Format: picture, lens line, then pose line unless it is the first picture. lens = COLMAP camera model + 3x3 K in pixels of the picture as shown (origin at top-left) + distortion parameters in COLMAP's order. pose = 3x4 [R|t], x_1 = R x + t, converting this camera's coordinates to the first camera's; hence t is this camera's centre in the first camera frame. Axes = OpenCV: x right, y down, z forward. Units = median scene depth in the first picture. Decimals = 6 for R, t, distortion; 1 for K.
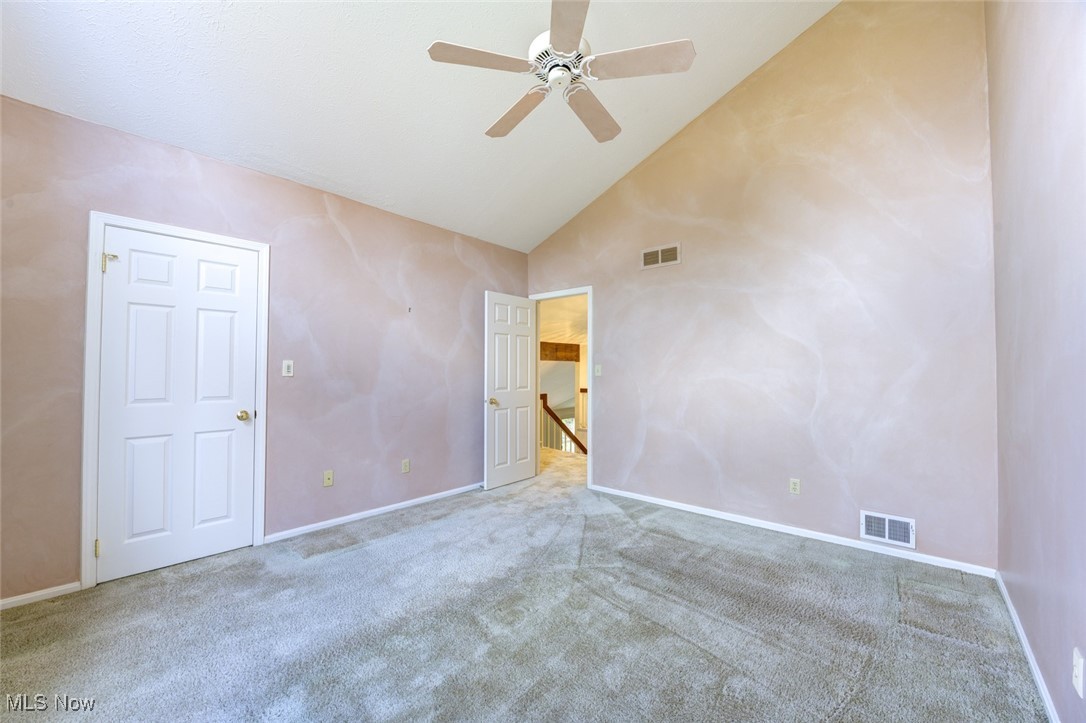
lens RADIAL K [[431.1, 0, 544.8], [0, 431.1, 363.6], [0, 0, 1]] dist [-0.002643, -0.000262]
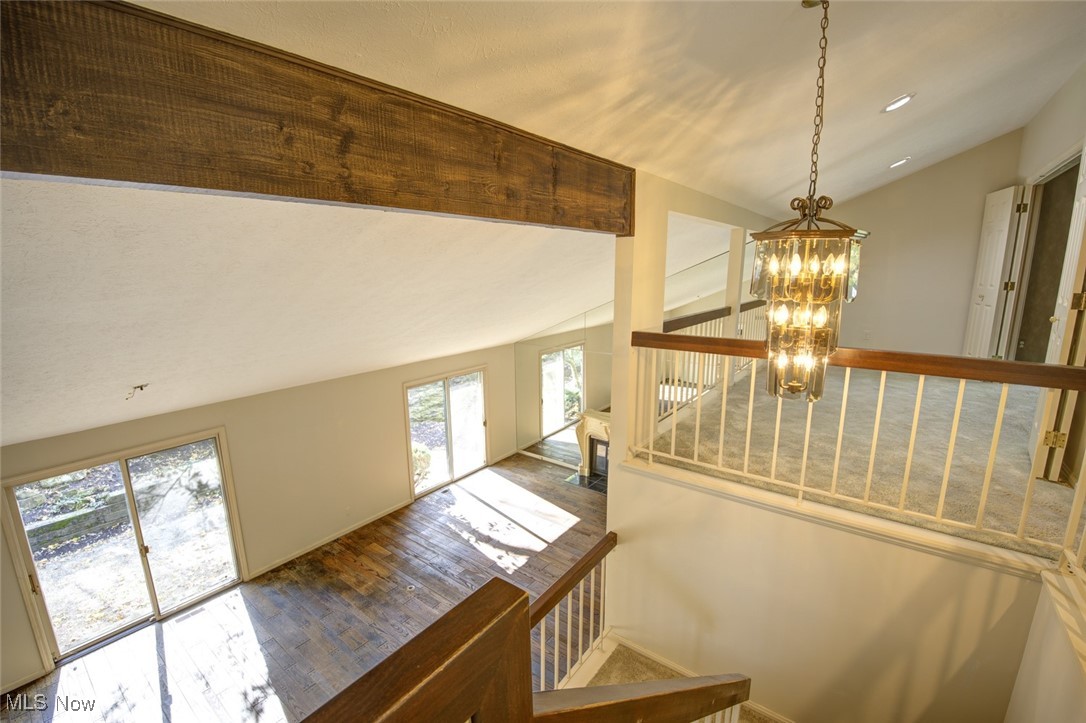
lens RADIAL K [[474.2, 0, 546.6], [0, 474.2, 368.1], [0, 0, 1]] dist [-0.032194, -0.000563]
pose [[0.996403, -0.025831, 0.080714, 0.000049], [0.007450, 0.975425, 0.220205, 0.011503], [-0.084419, -0.218812, 0.972109, 0.731415]]
